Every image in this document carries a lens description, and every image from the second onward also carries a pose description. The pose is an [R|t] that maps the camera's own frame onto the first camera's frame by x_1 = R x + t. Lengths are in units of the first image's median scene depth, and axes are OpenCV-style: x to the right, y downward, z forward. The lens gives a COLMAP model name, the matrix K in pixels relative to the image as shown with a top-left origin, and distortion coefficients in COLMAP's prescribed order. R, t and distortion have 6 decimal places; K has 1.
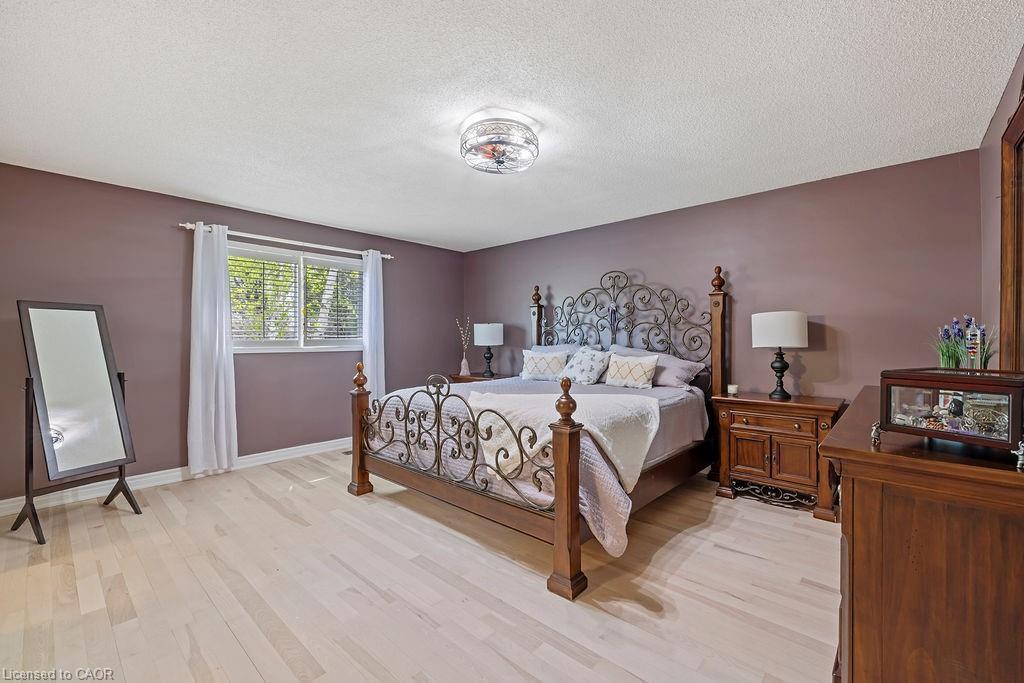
lens RADIAL K [[430.0, 0, 512.0], [0, 430.0, 341.5], [0, 0, 1]] dist [-0.000467, -0.000094]
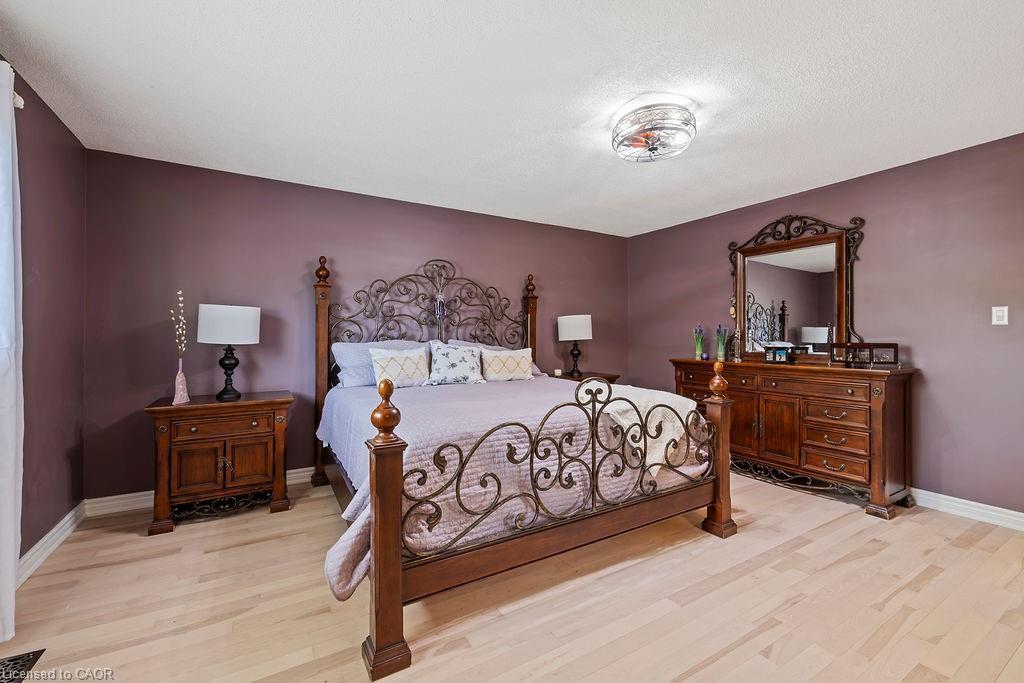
lens RADIAL K [[430.0, 0, 512.0], [0, 430.0, 341.5], [0, 0, 1]] dist [-0.000467, -0.000094]
pose [[0.287249, -0.010109, 0.957803, -0.917400], [0.008056, 0.999934, 0.008138, 0.007497], [-0.957822, 0.005378, 0.287312, 0.903002]]
